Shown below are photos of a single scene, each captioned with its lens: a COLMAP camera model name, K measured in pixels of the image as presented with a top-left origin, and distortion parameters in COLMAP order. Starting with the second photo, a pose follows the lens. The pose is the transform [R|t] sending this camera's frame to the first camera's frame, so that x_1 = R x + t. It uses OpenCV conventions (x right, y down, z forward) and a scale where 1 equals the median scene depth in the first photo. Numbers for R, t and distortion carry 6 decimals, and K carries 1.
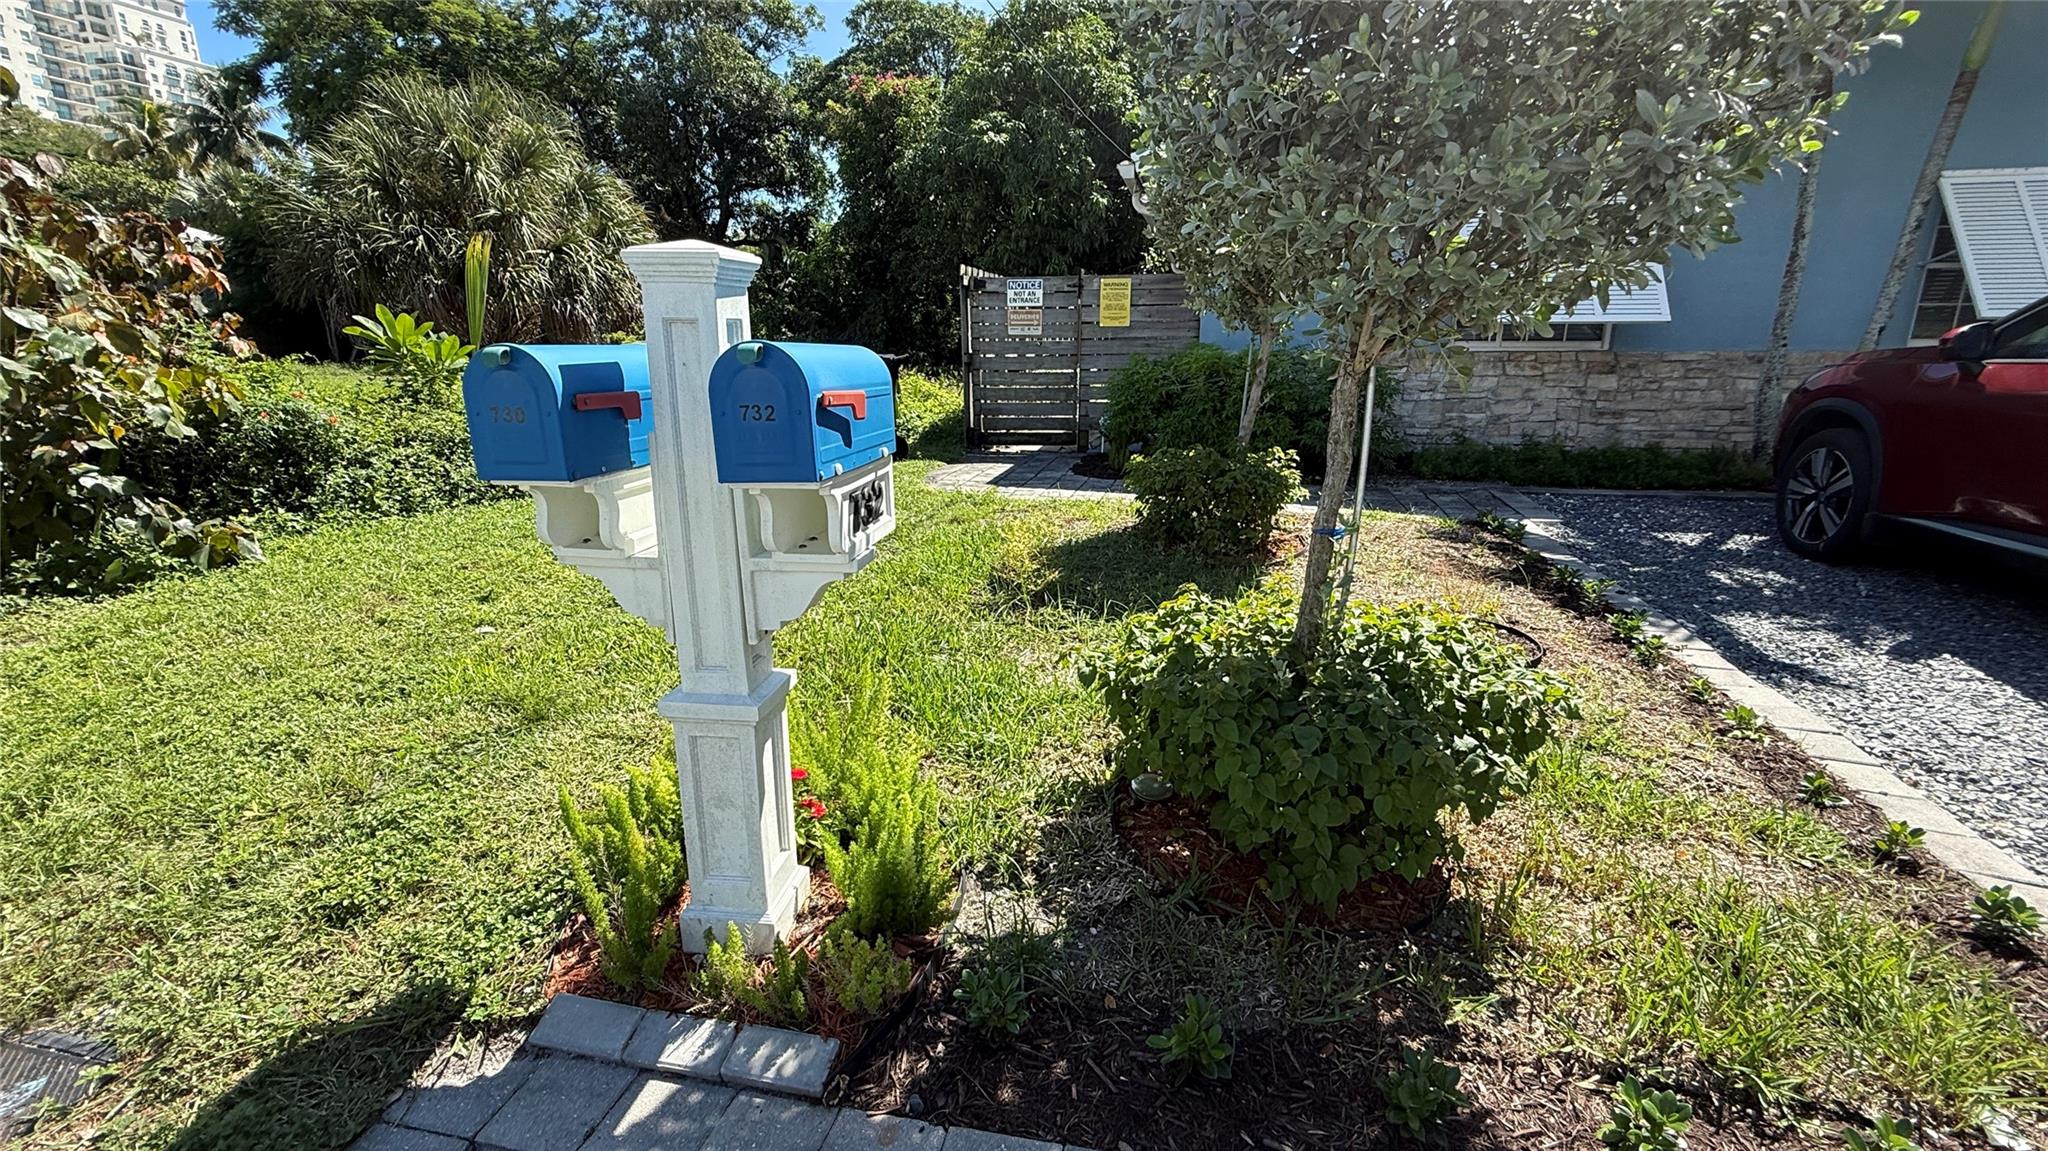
lens RADIAL K [[897.9, 0, 1020.4], [0, 897.9, 578.3], [0, 0, 1]] dist [0.000239, 0.000161]
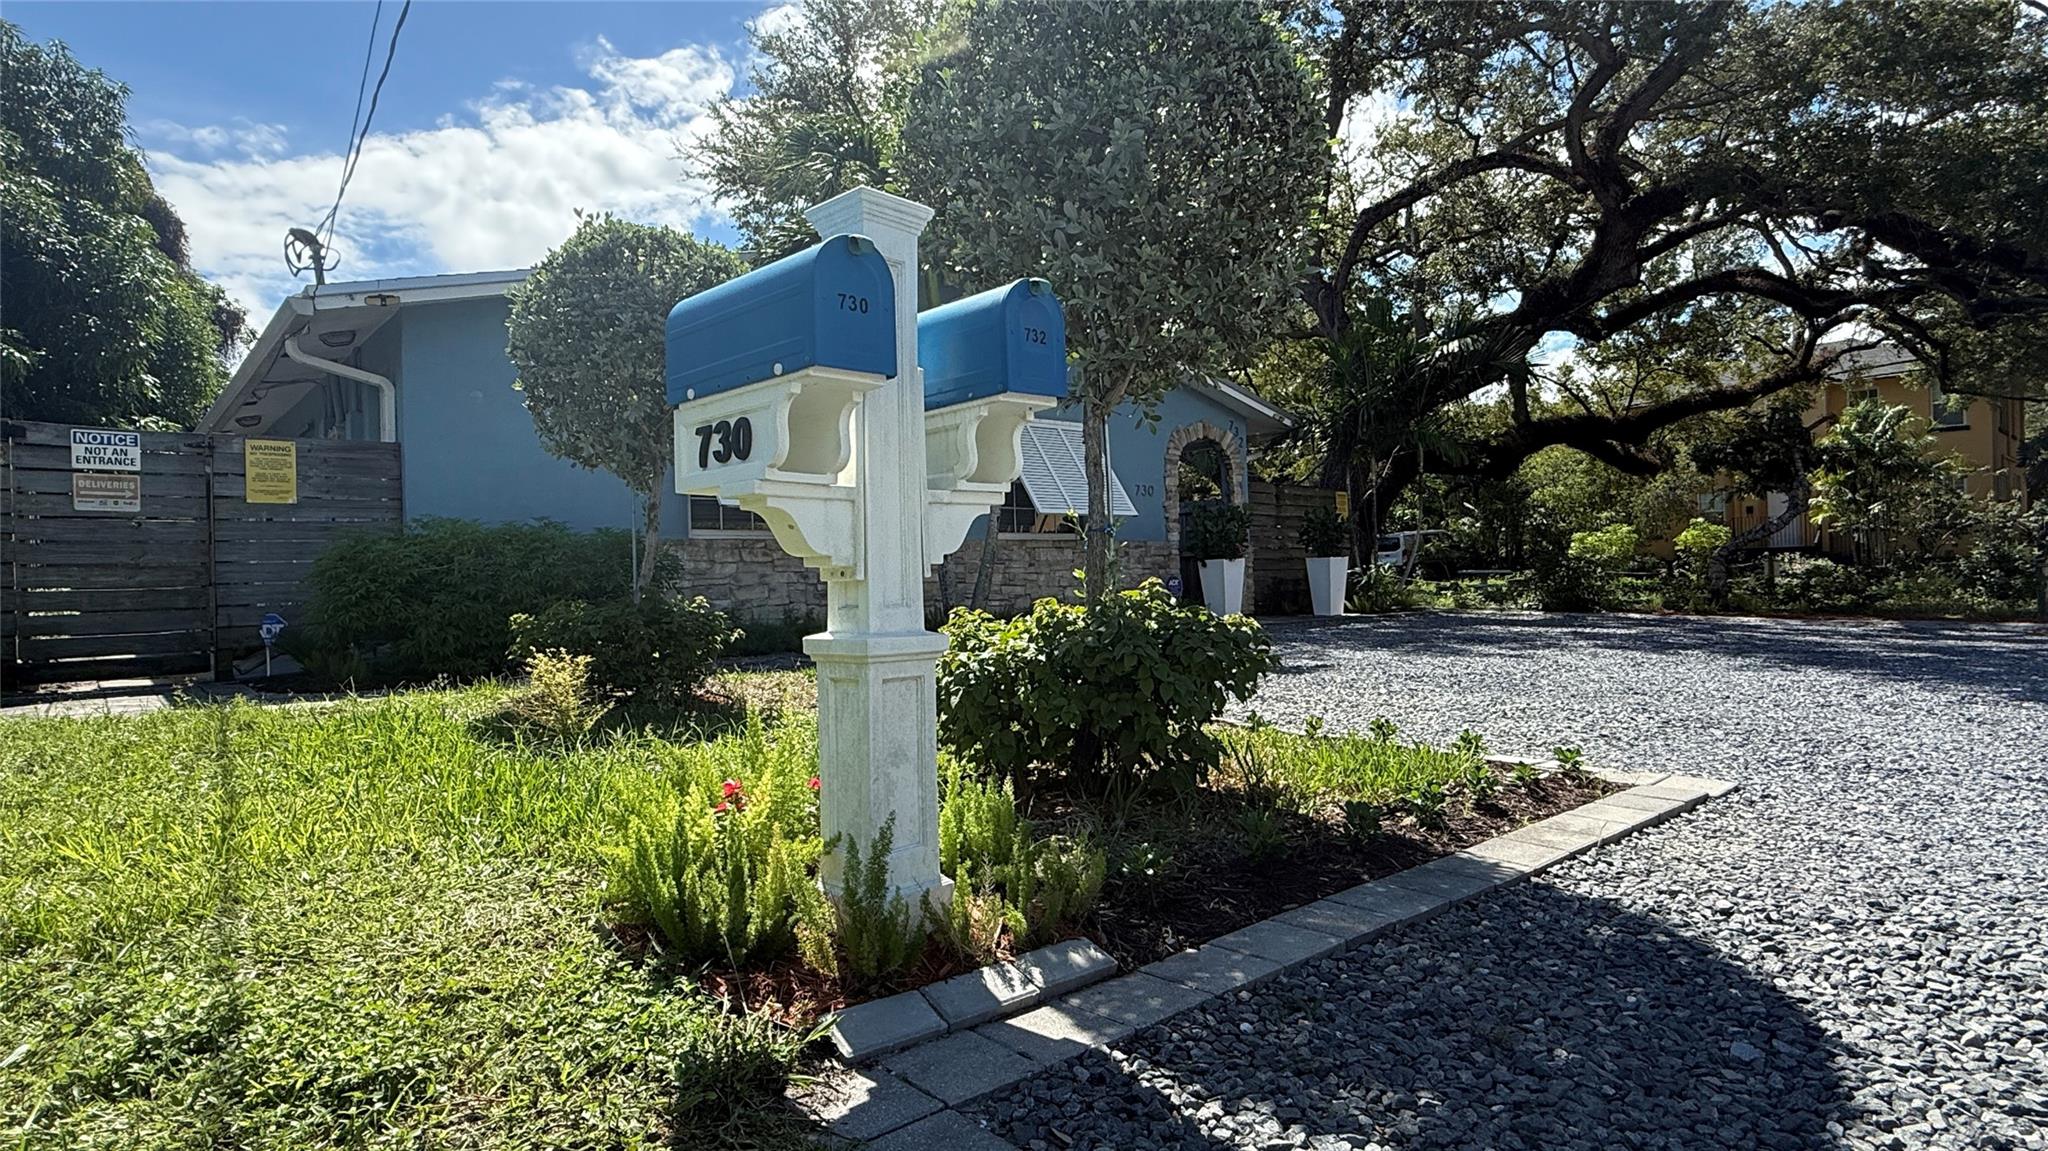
lens RADIAL K [[1098.5, 0, 1017.3], [0, 1098.5, 573.9], [0, 0, 1]] dist [0.001253, -0.001082]
pose [[0.608620, -0.006549, 0.793435, -0.262649], [0.226376, 0.959838, -0.165724, 0.064359], [-0.760484, 0.280477, 0.585659, 0.045182]]
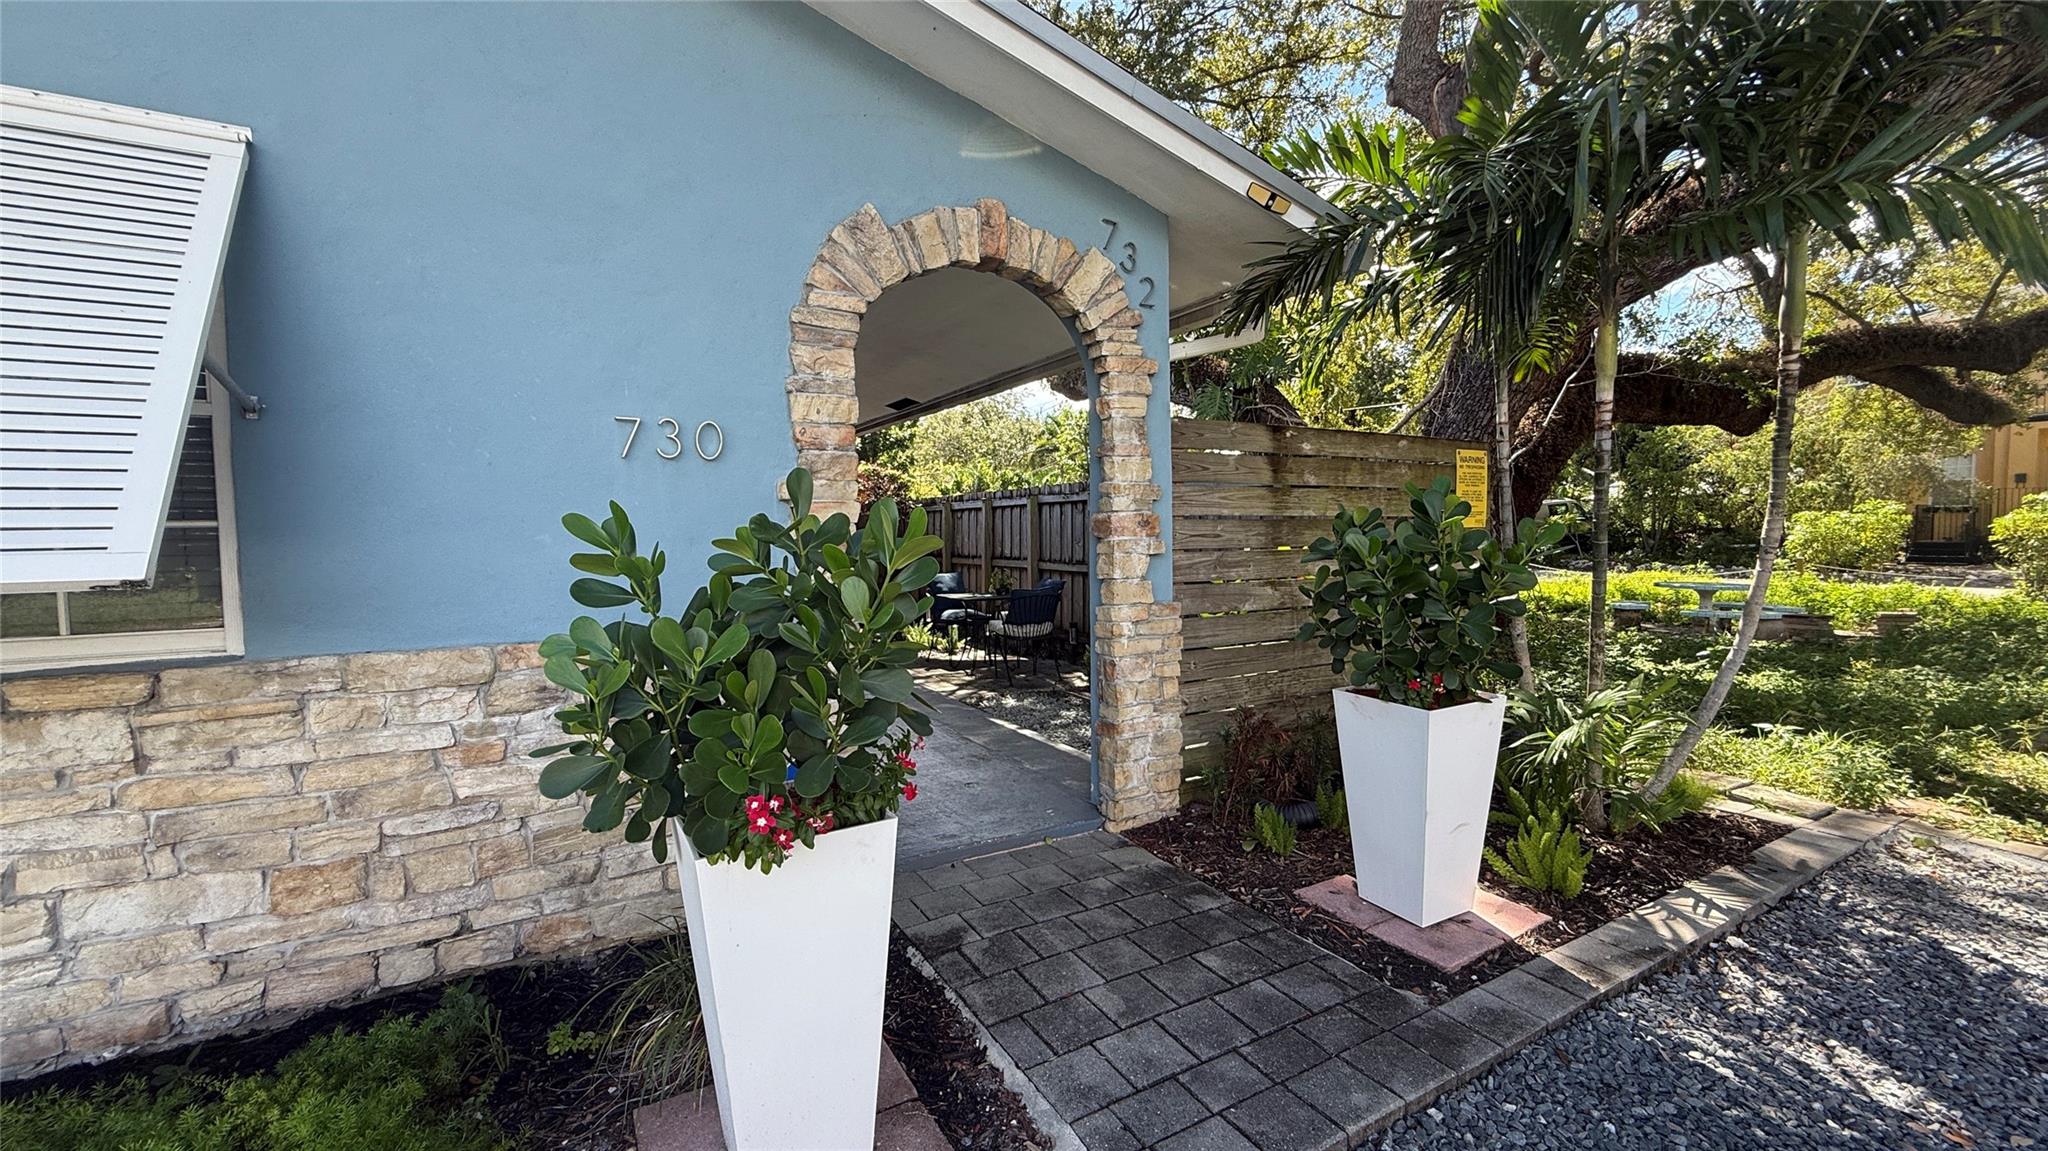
lens RADIAL K [[814.4, 0, 1016.5], [0, 814.4, 574.9], [0, 0, 1]] dist [-0.000152, 0.000107]
pose [[0.752847, -0.041638, 0.656877, 1.130390], [0.179513, 0.973151, -0.144054, -0.177824], [-0.633243, 0.226369, 0.740109, 0.548947]]
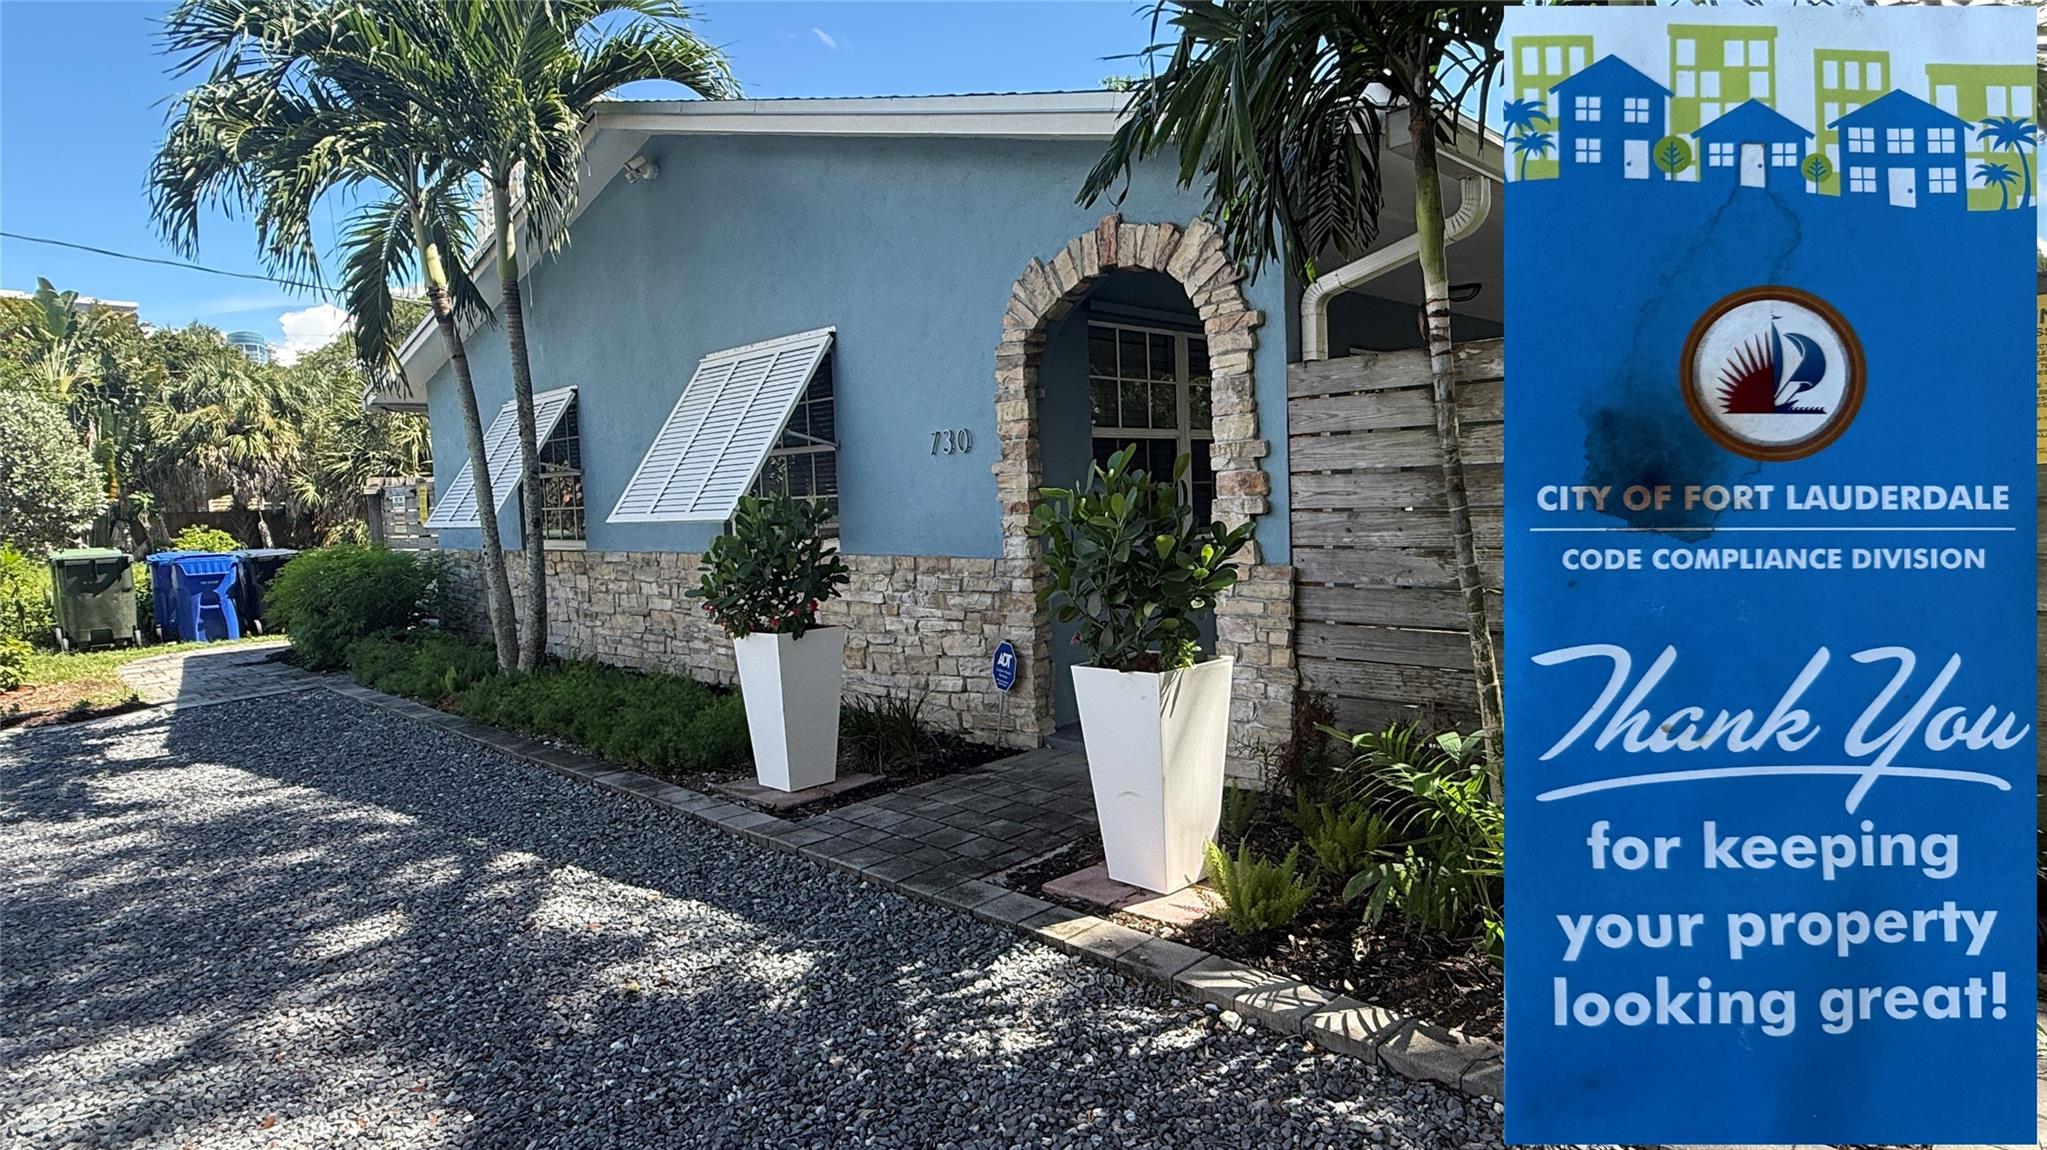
lens RADIAL K [[1098.0, 0, 1016.8], [0, 1098.0, 573.4], [0, 0, 1]] dist [0.001253, -0.001082]
pose [[0.839620, 0.011081, -0.543061, 1.703496], [-0.108640, 0.983016, -0.147909, -0.107815], [0.532198, 0.183185, 0.826564, 0.283551]]
